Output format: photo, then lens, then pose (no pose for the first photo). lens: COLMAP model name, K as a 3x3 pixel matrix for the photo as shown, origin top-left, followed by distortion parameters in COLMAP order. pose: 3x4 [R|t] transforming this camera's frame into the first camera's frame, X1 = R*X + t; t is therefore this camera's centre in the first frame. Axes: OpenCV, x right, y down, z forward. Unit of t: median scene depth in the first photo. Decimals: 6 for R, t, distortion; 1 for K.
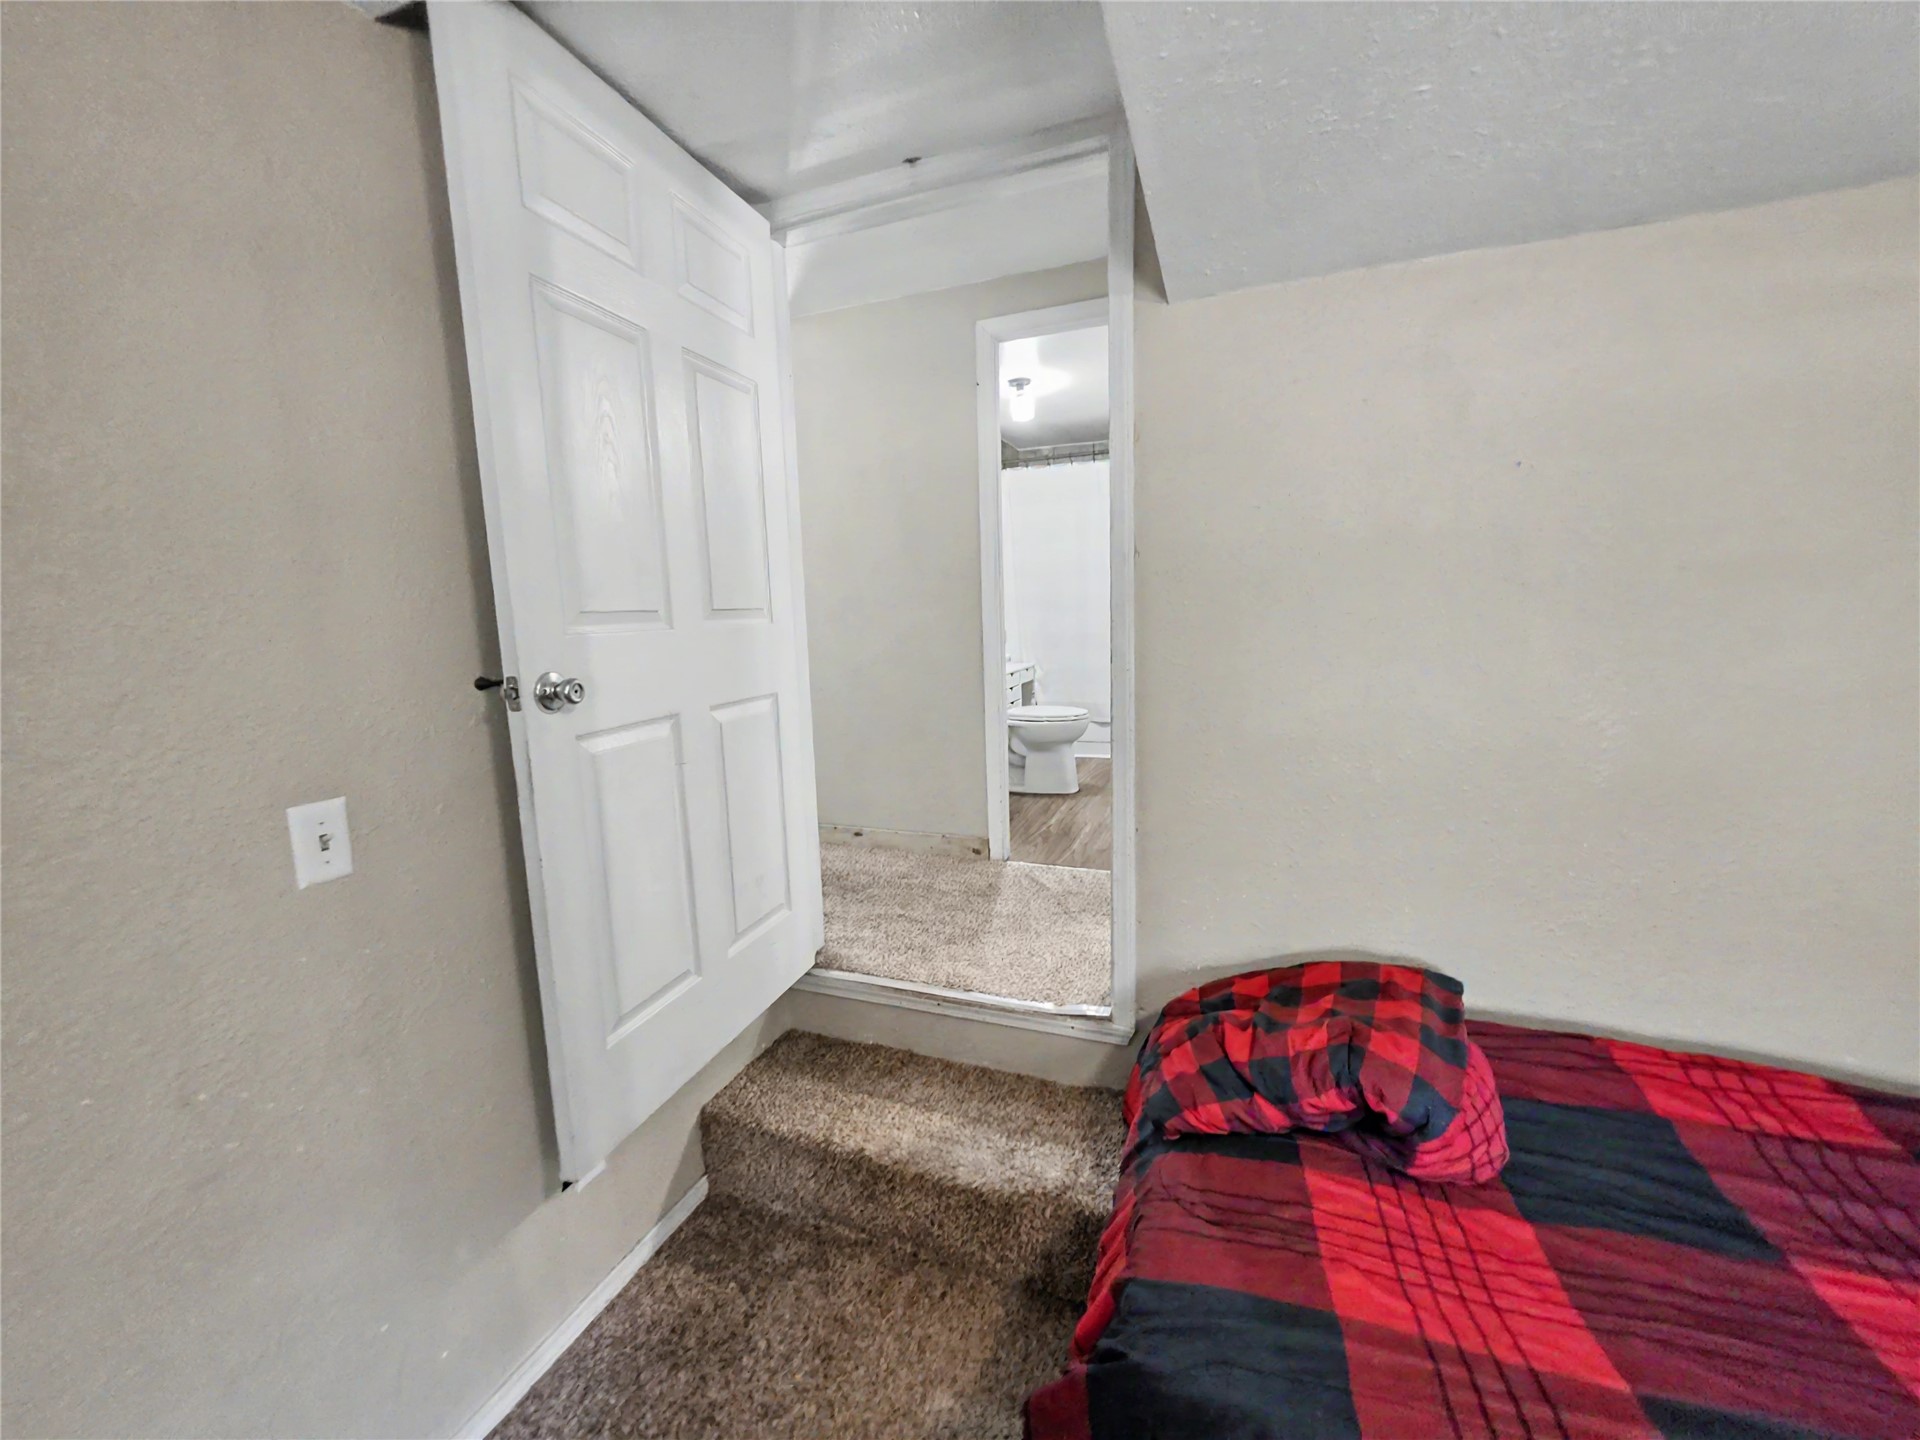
lens RADIAL K [[772.1, 0, 951.7], [0, 772.1, 717.2], [0, 0, 1]] dist [-0.007365, 0.001754]
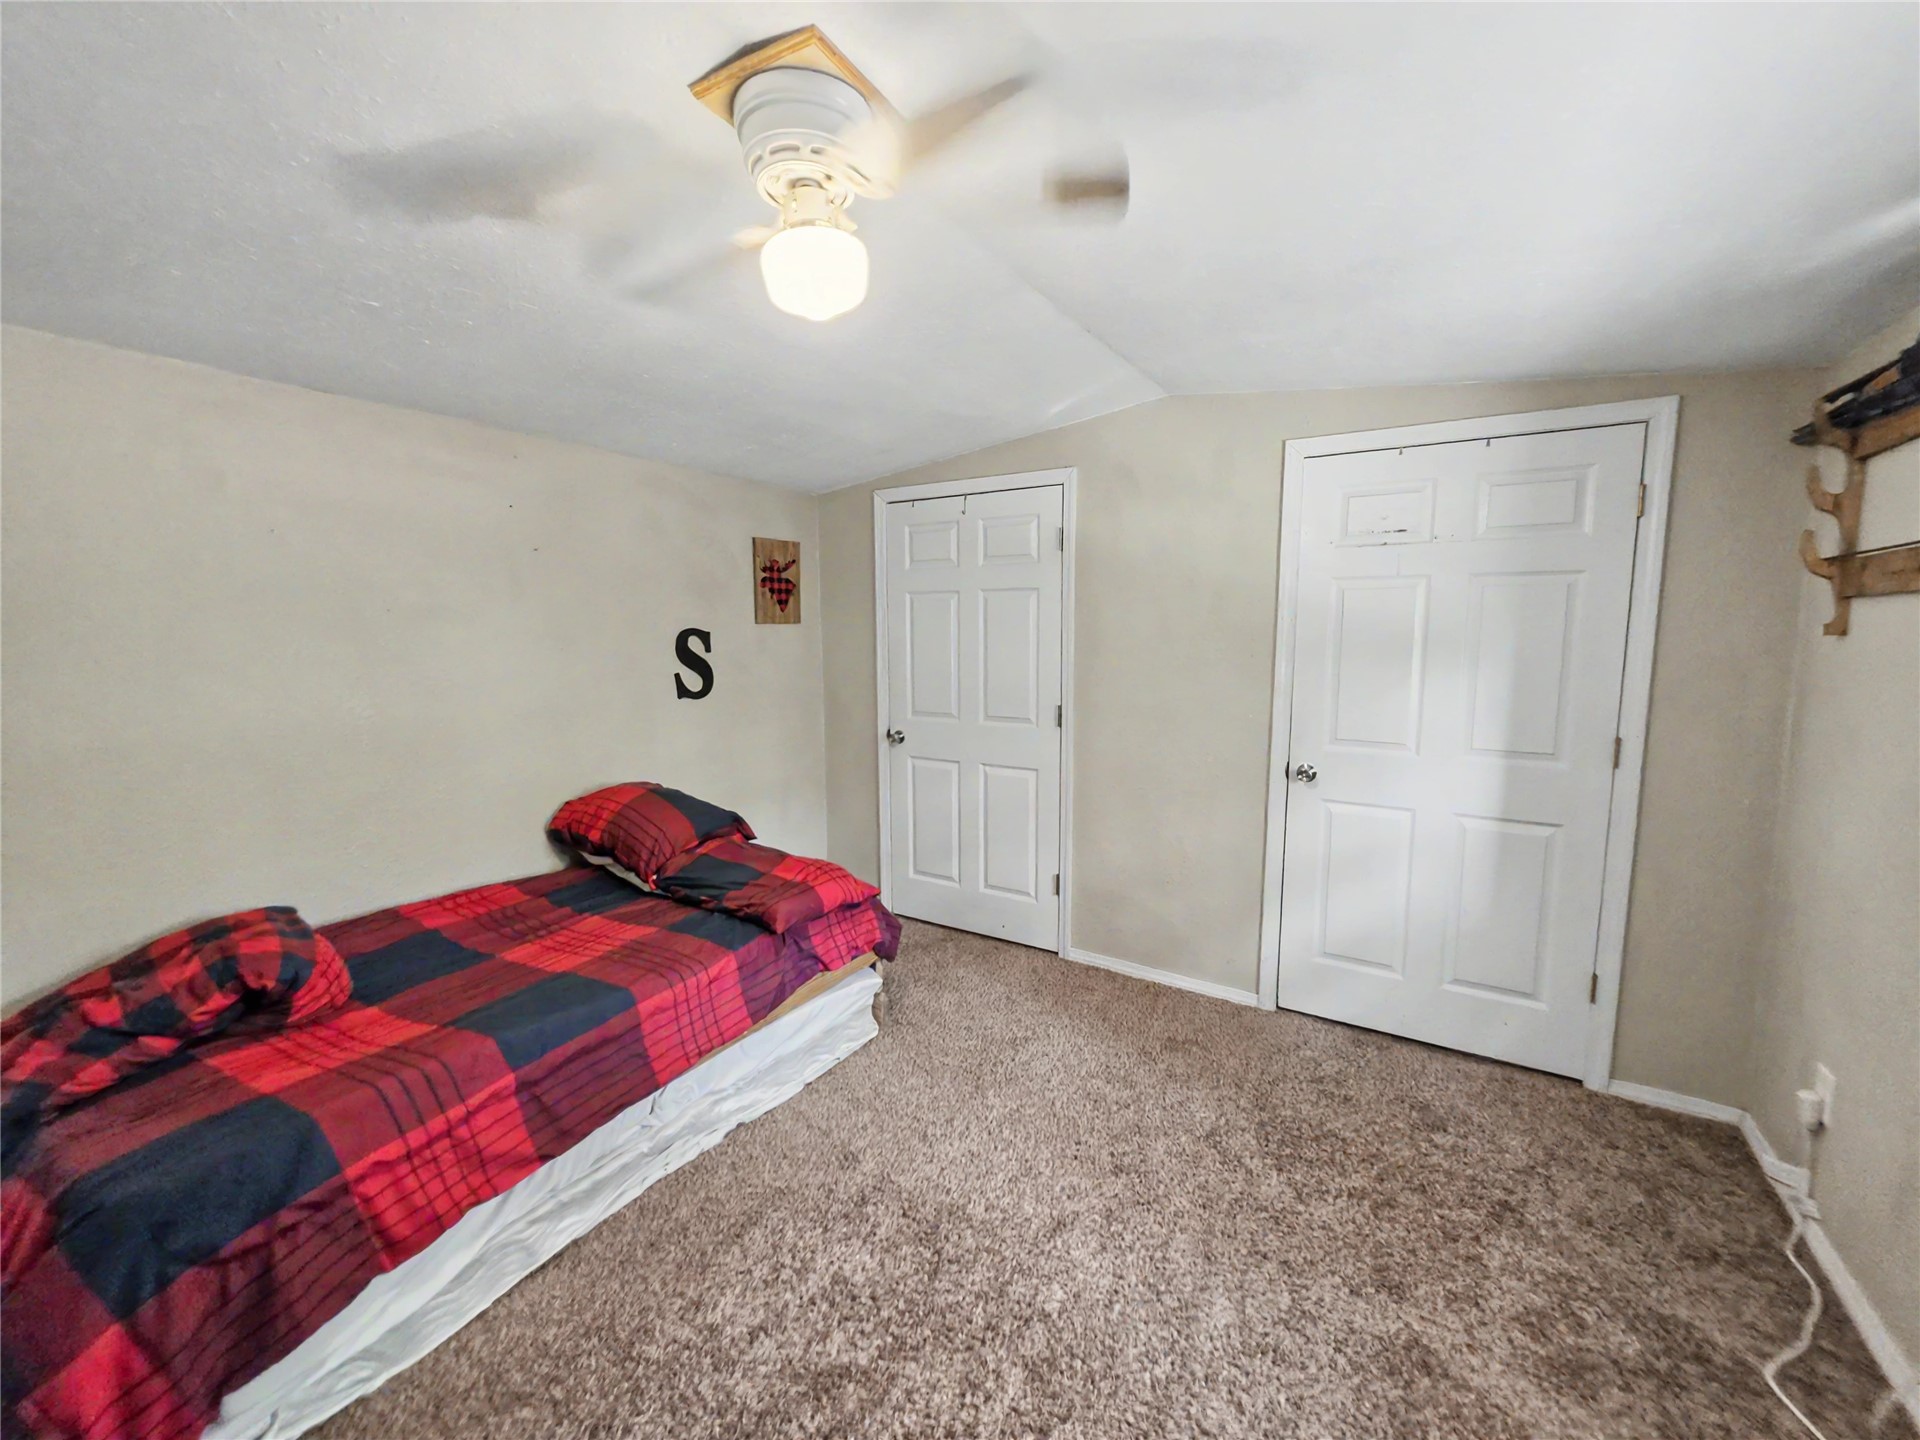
lens RADIAL K [[772.1, 0, 944.5], [0, 772.1, 716.0], [0, 0, 1]] dist [-0.007365, 0.001754]
pose [[0.197575, -0.079323, 0.977073, -0.484528], [0.132145, 0.989778, 0.053633, 0.106101], [-0.971340, 0.118519, 0.206038, -0.514808]]
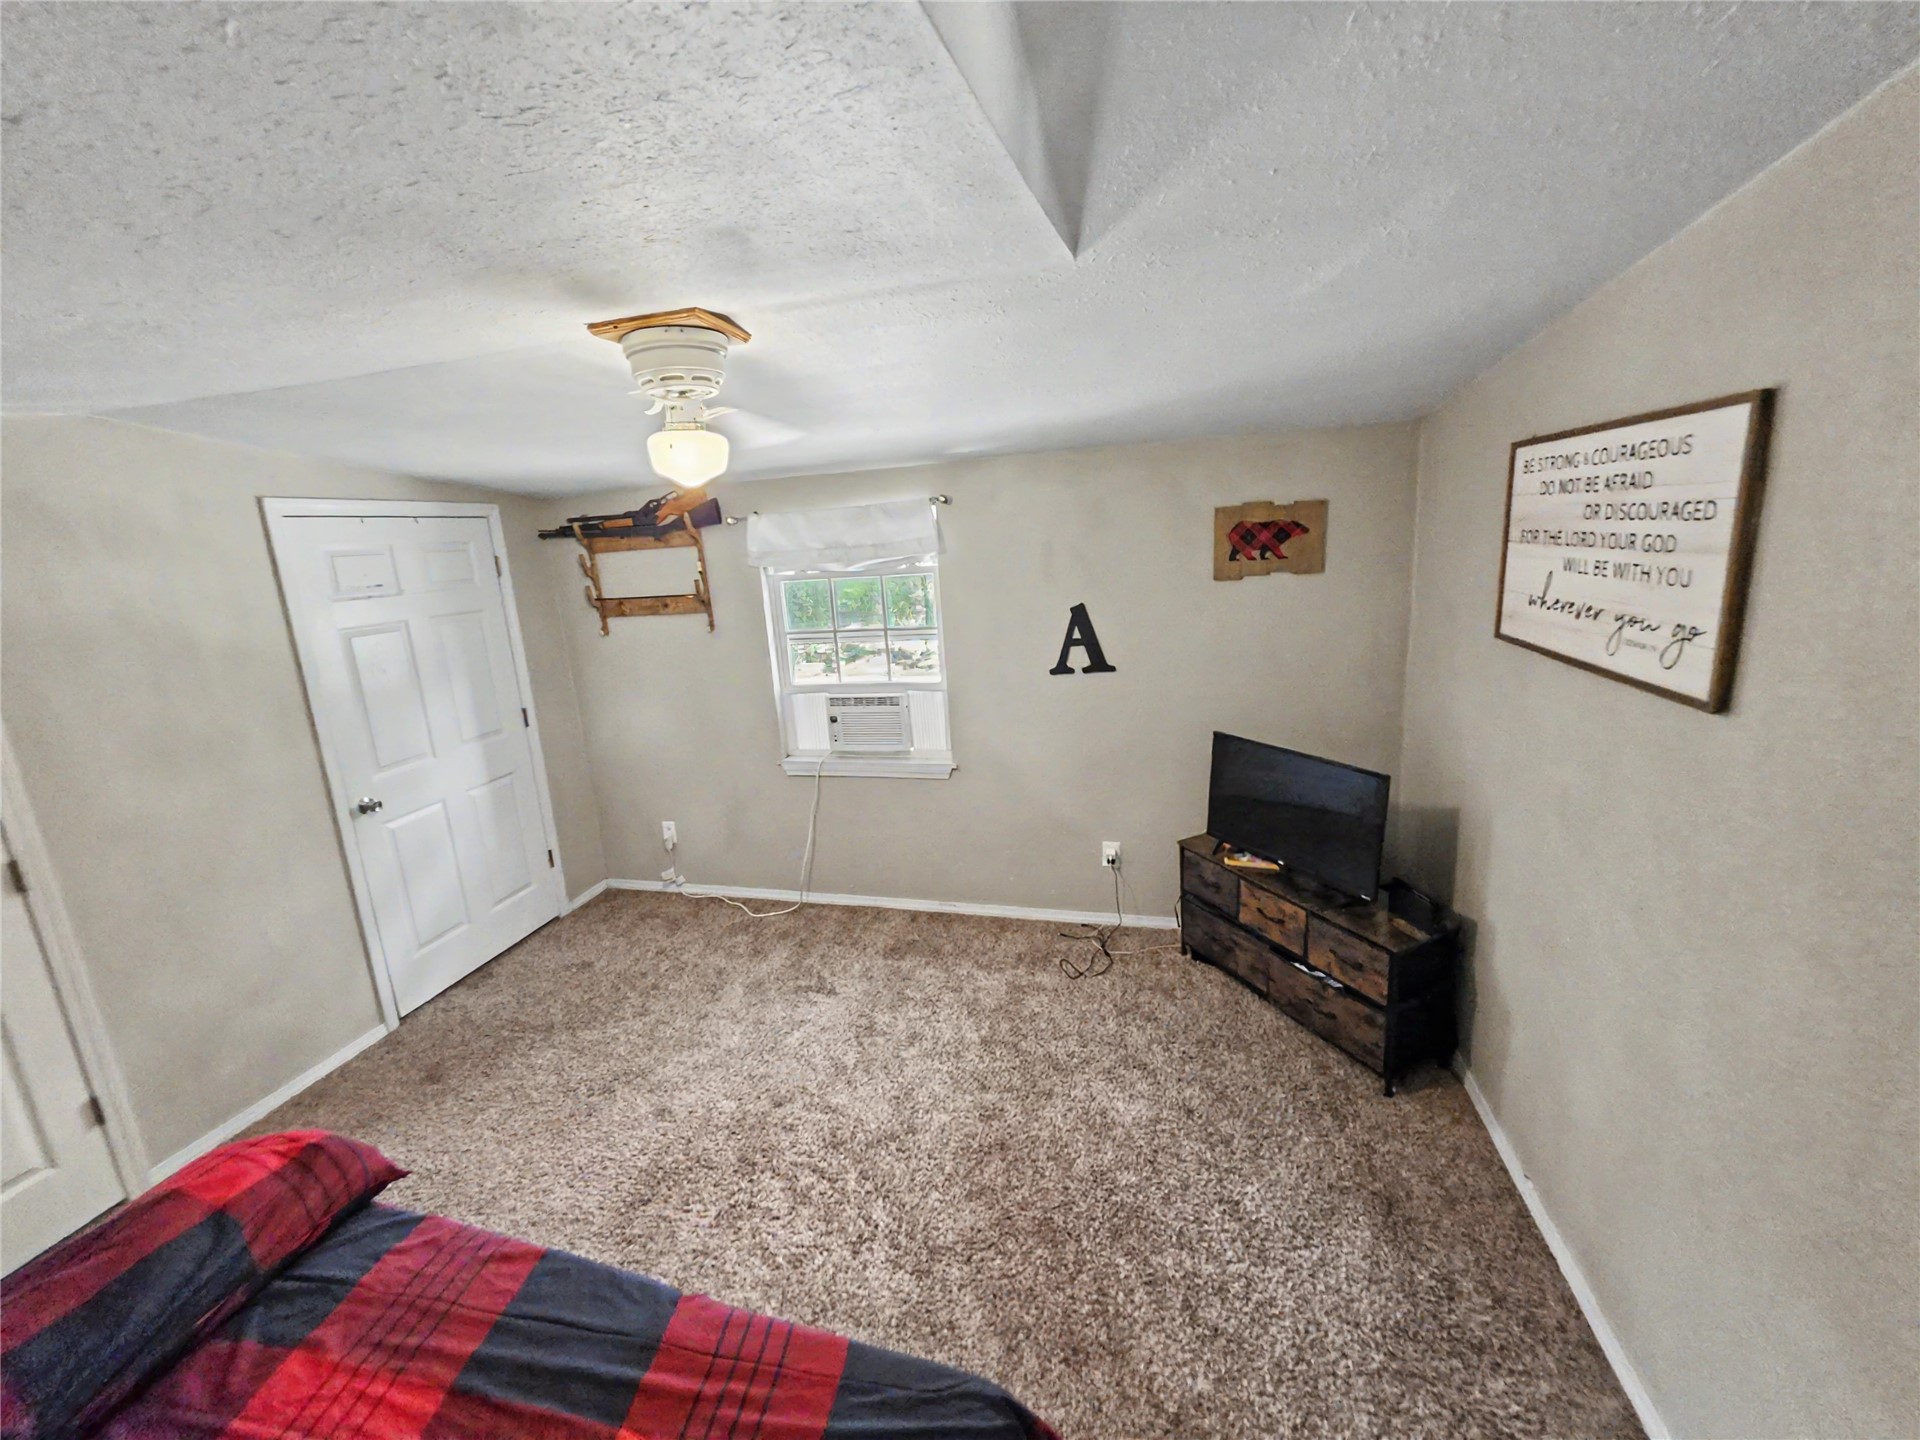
lens RADIAL K [[772.1, 0, 948.8], [0, 772.1, 714.6], [0, 0, 1]] dist [-0.007365, 0.001754]
pose [[-0.989635, 0.115717, -0.085047, 0.221993], [0.077550, 0.929062, 0.361705, -0.461185], [0.120869, 0.351360, -0.928406, 1.275567]]
